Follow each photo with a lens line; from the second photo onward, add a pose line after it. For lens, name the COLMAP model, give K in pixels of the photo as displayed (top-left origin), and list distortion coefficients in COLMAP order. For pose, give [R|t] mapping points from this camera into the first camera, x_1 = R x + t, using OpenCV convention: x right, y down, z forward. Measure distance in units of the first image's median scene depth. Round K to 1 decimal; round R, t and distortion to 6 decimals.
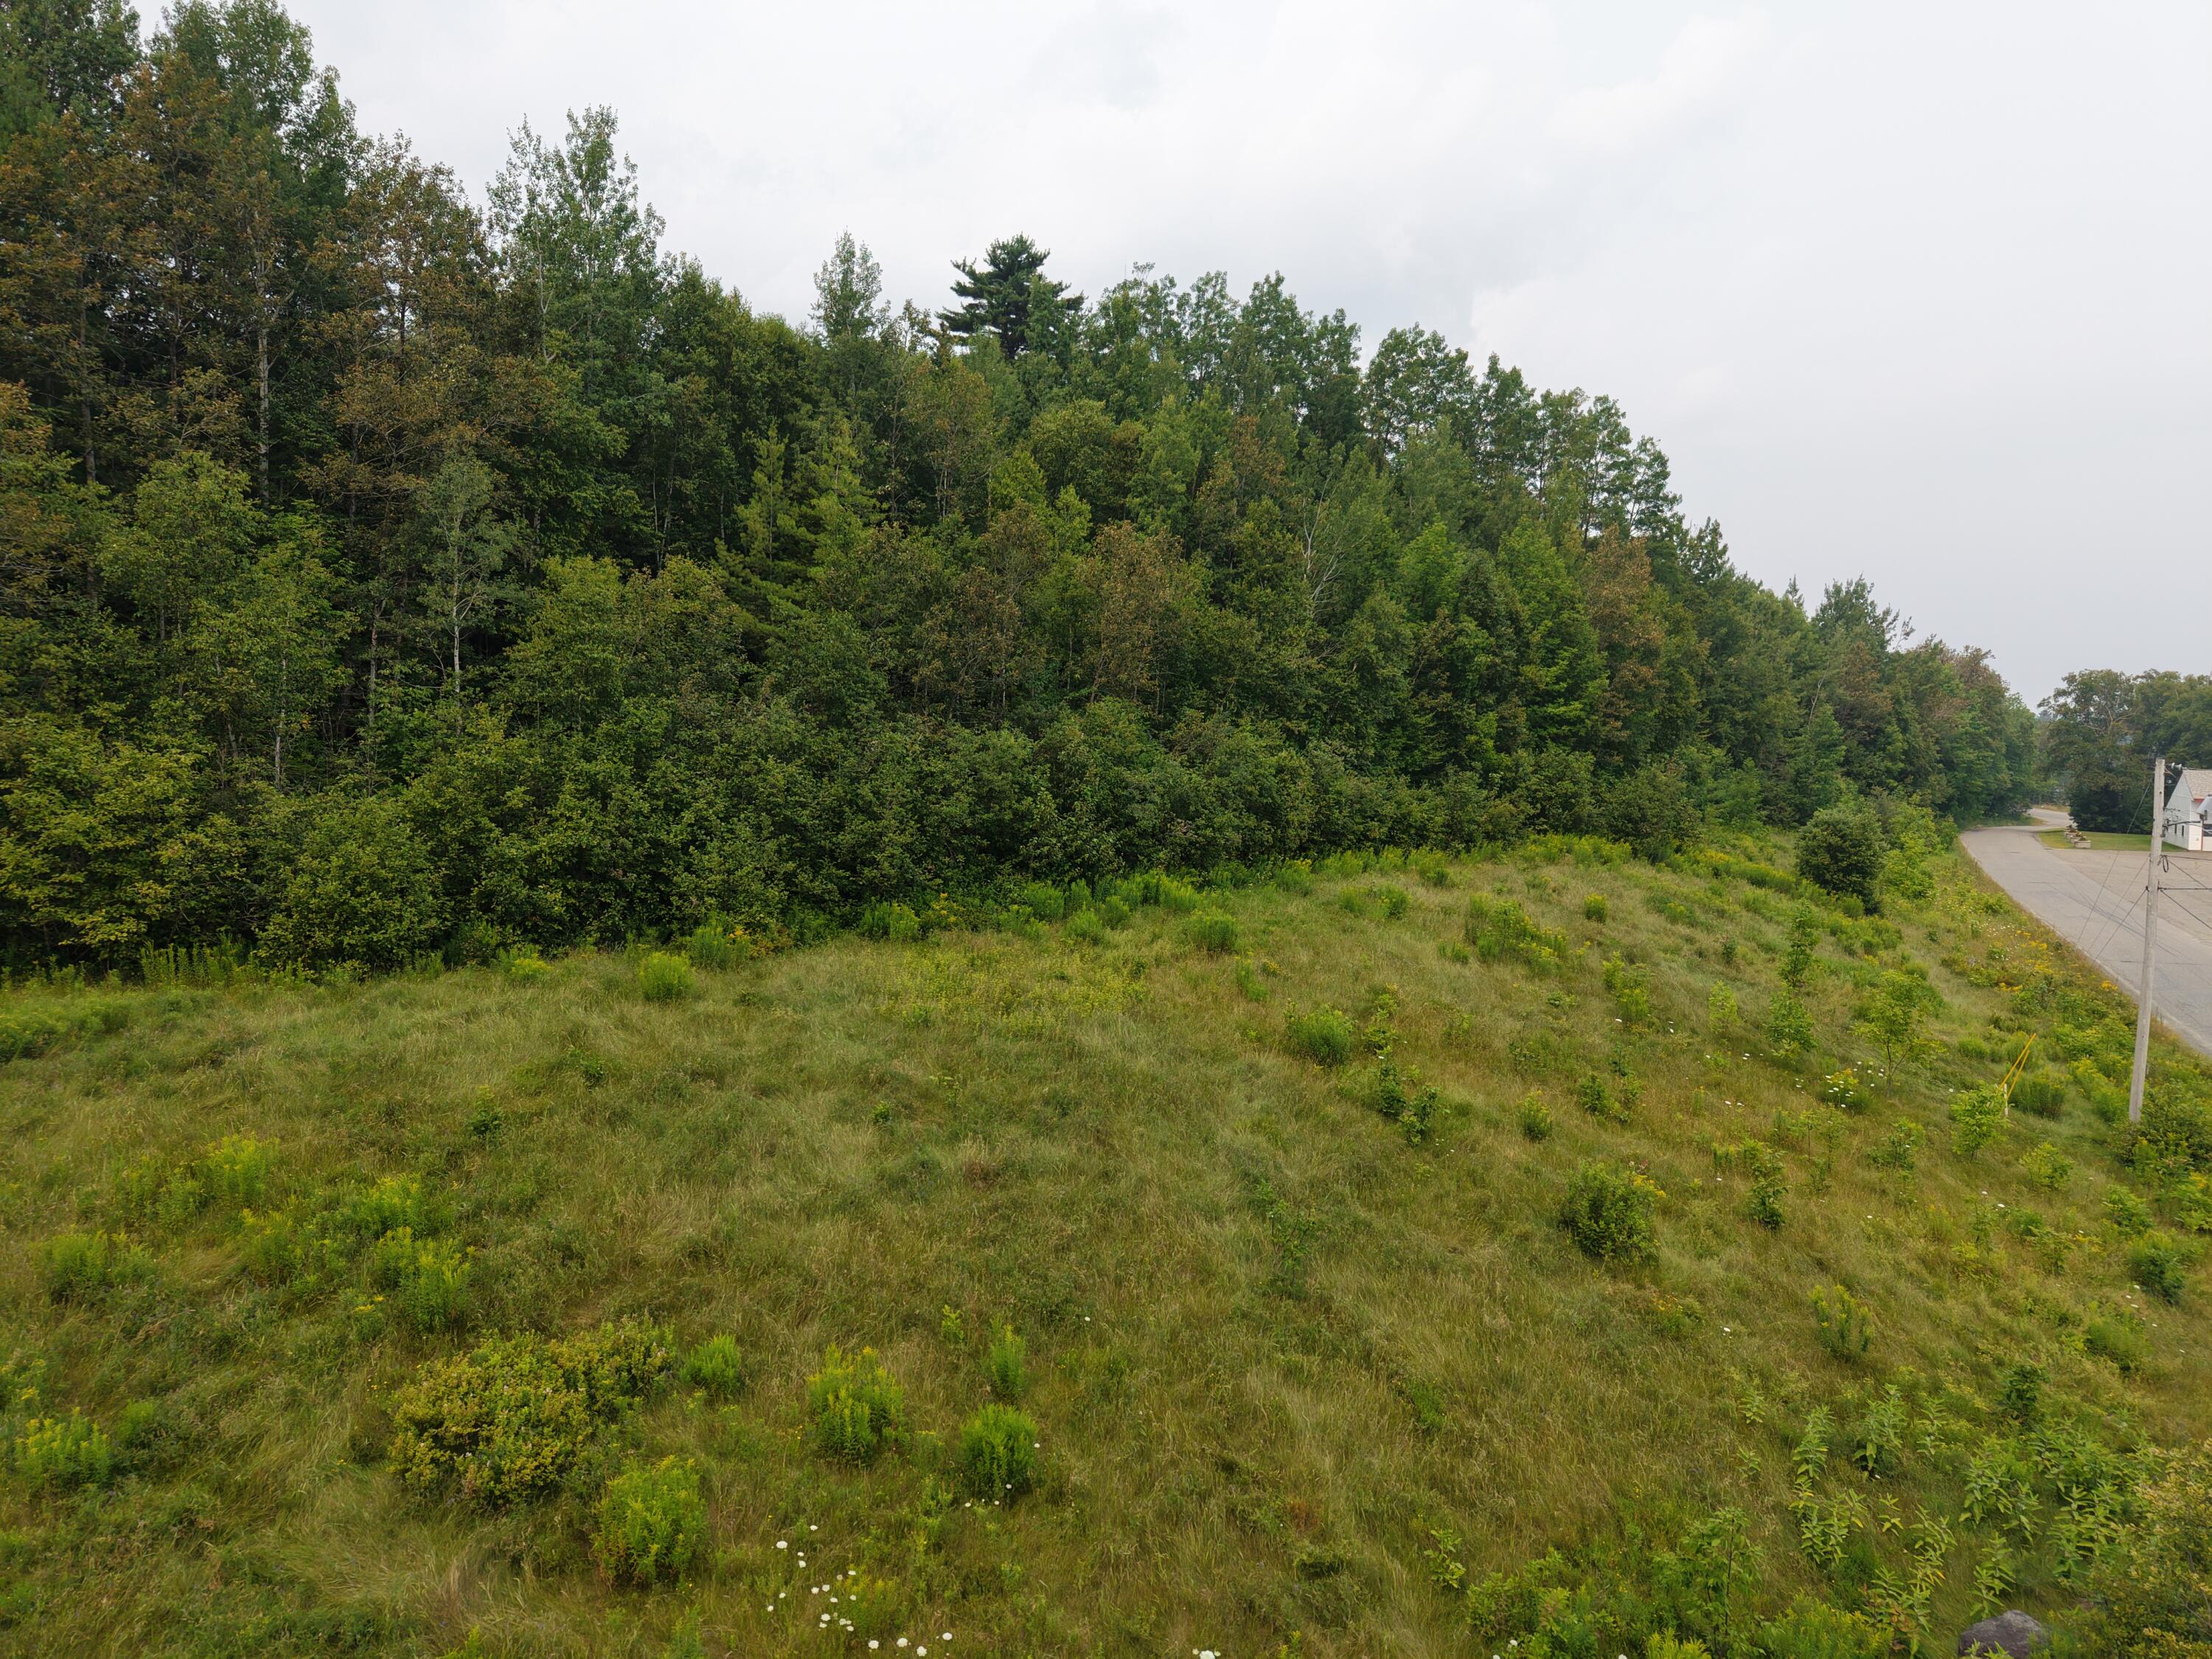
lens RADIAL K [[1479.3, 0, 1112.0], [0, 1479.3, 825.2], [0, 0, 1]] dist [0.022841, -0.018586]
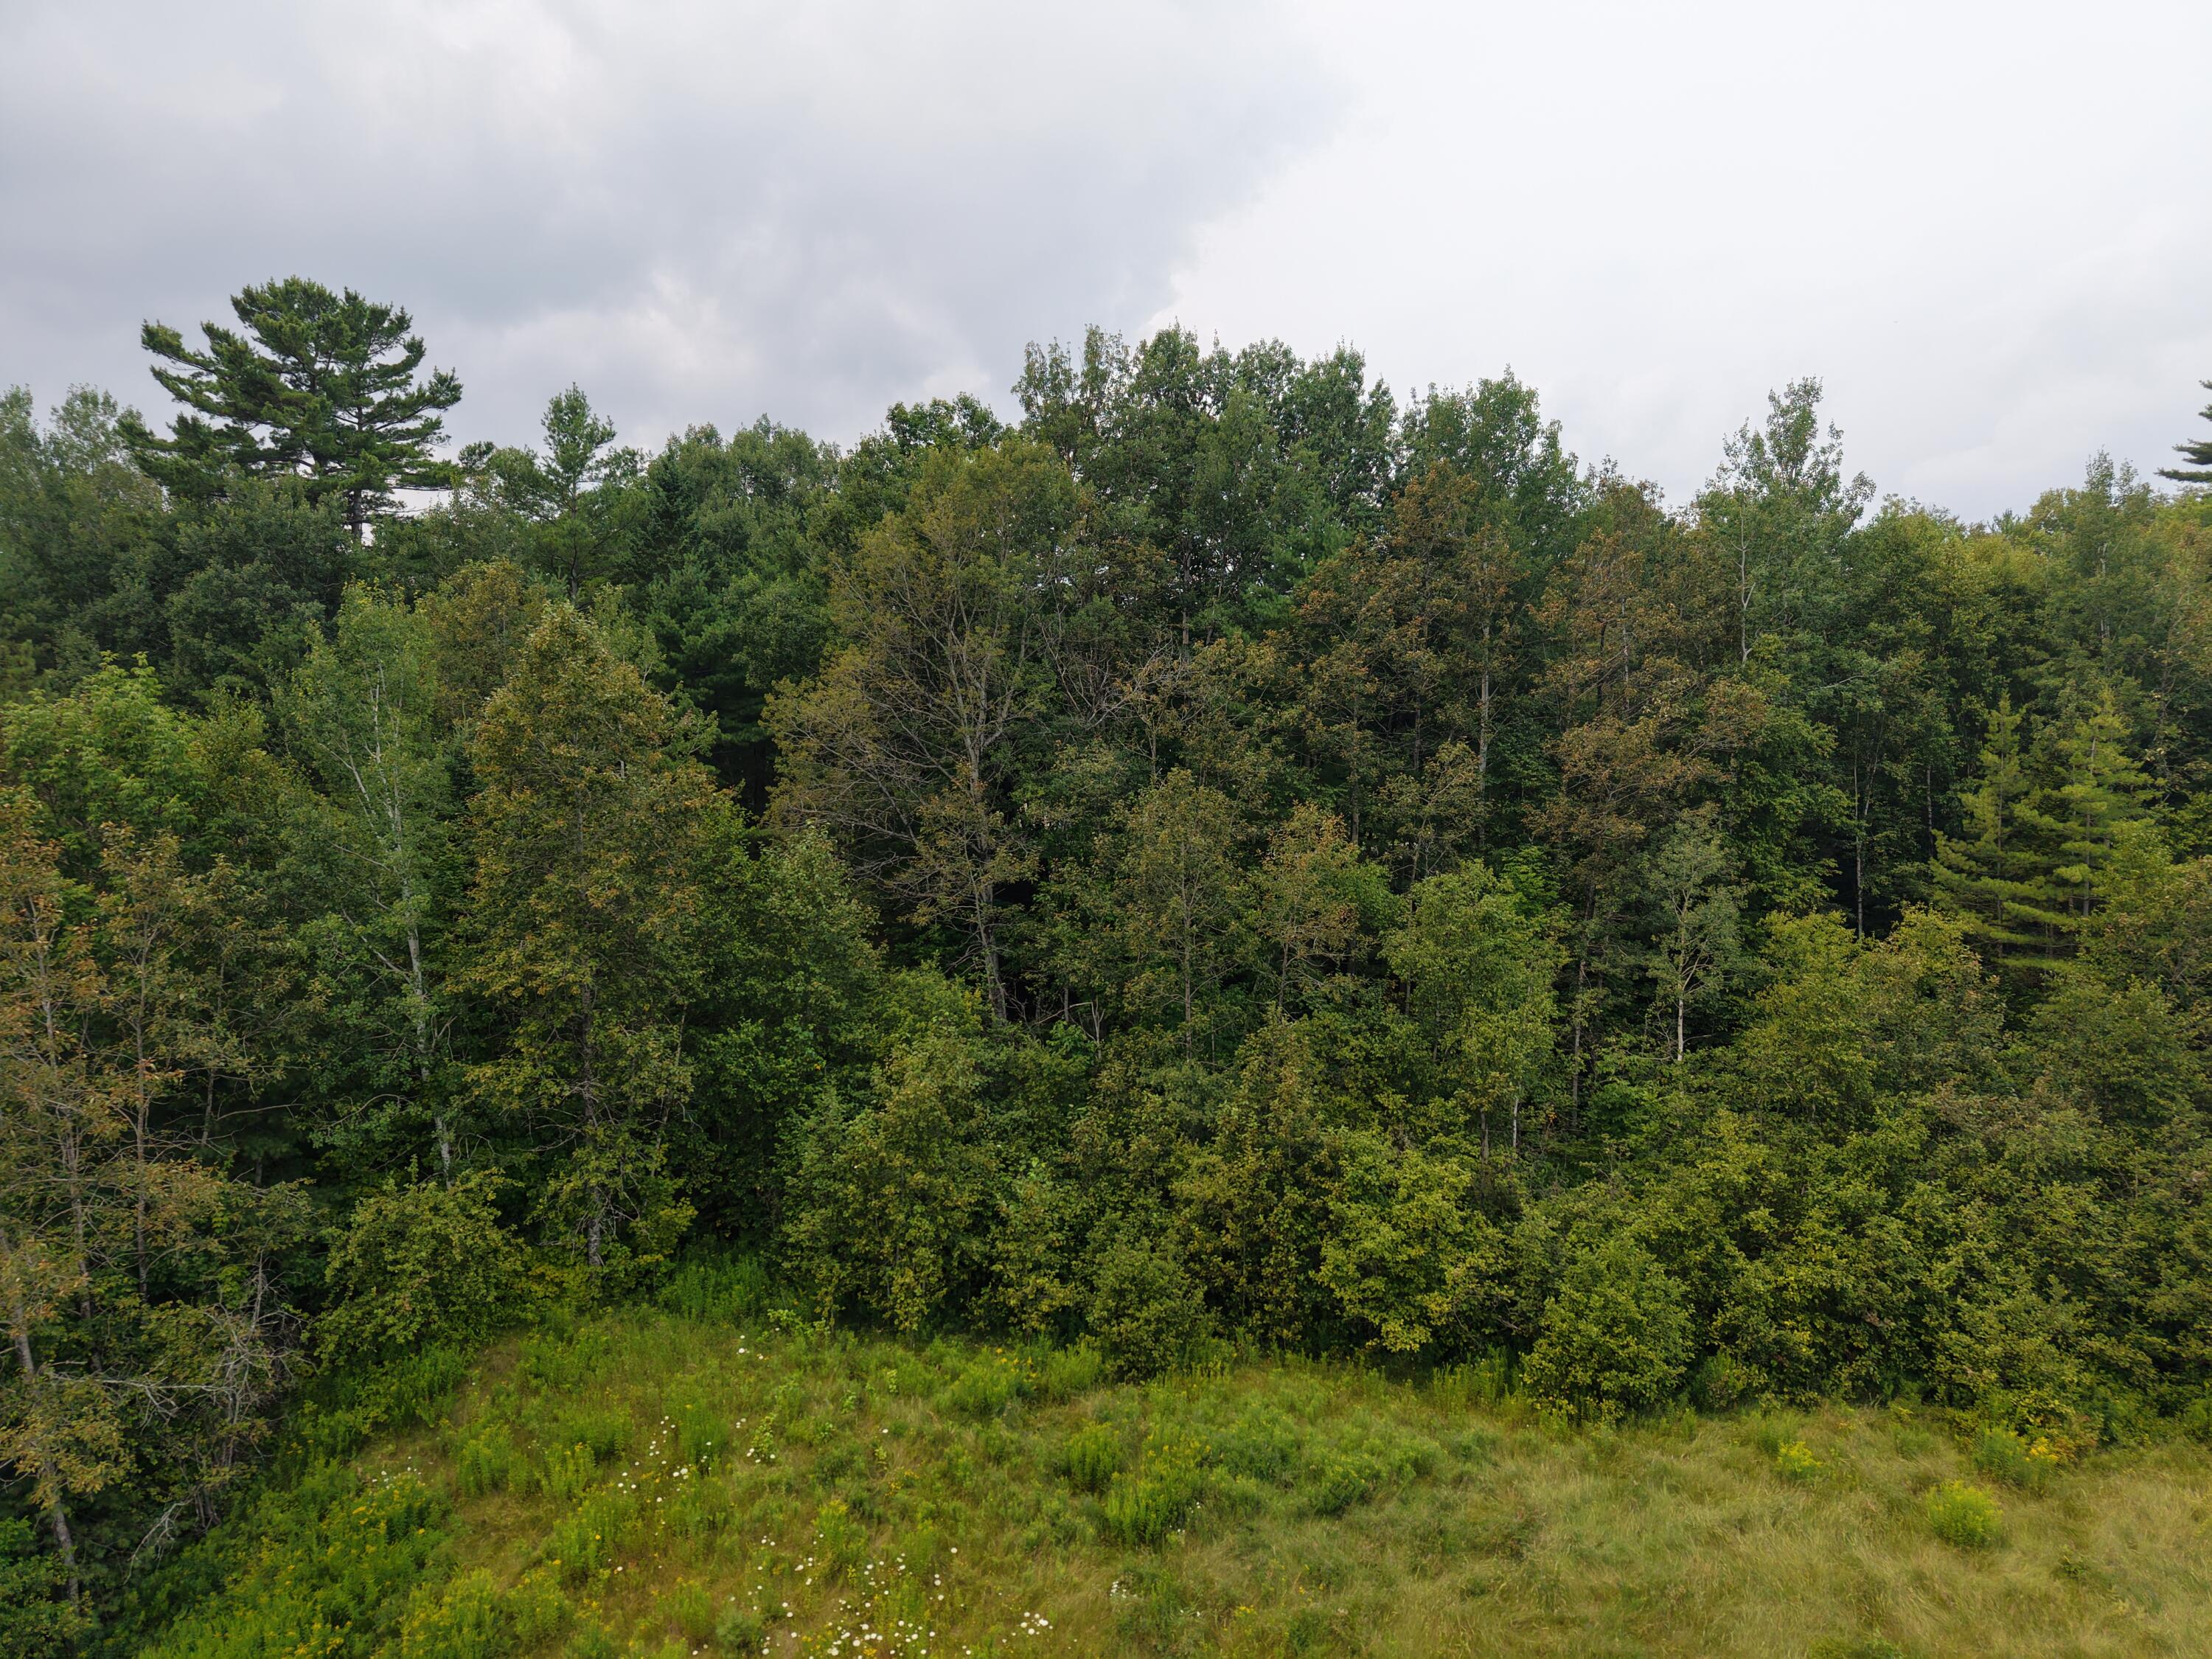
lens RADIAL K [[1466.6, 0, 1105.5], [0, 1466.6, 840.8], [0, 0, 1]] dist [0.019790, -0.017857]
pose [[0.759320, 0.003011, -0.650711, -0.074572], [-0.040528, 0.998267, -0.042674, -0.142562], [0.649454, 0.058776, 0.758126, -0.001358]]
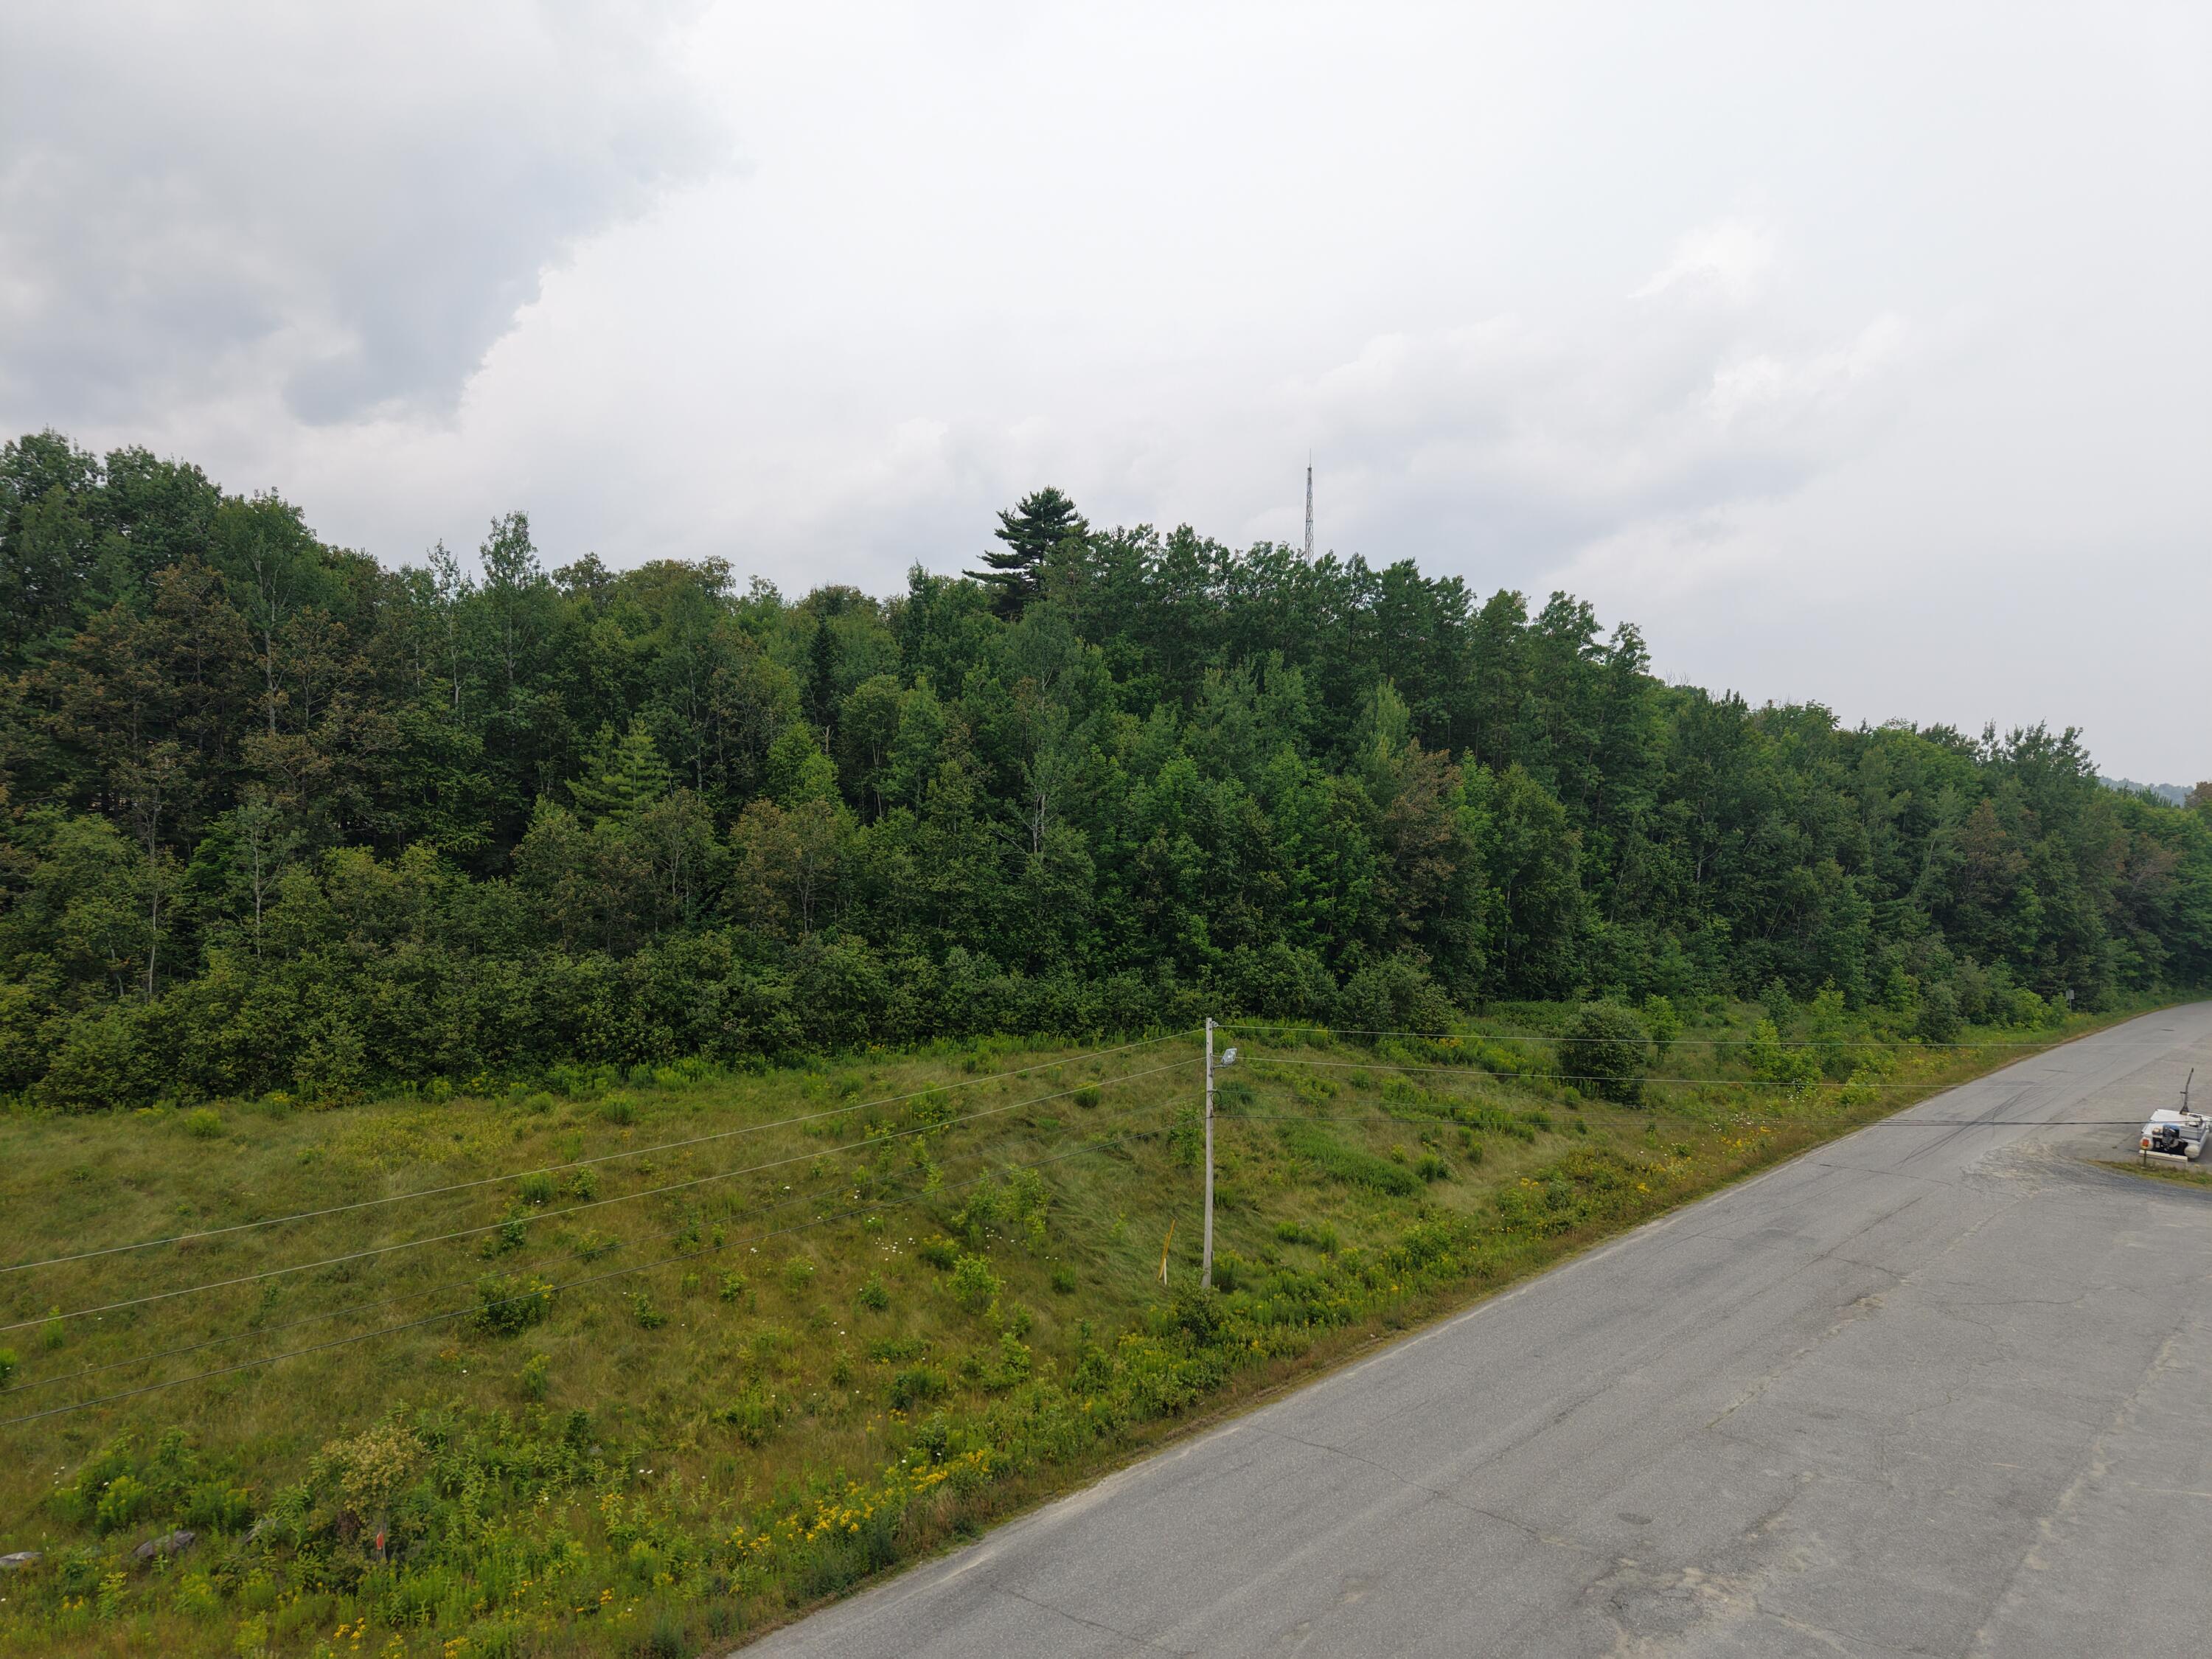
lens RADIAL K [[1471.5, 0, 1106.0], [0, 1471.5, 829.5], [0, 0, 1]] dist [0.027762, -0.024279]
pose [[0.946634, 0.001172, -0.322307, 0.794773], [-0.021471, 0.998001, -0.059433, -0.102468], [0.321594, 0.063182, 0.944768, -0.217867]]
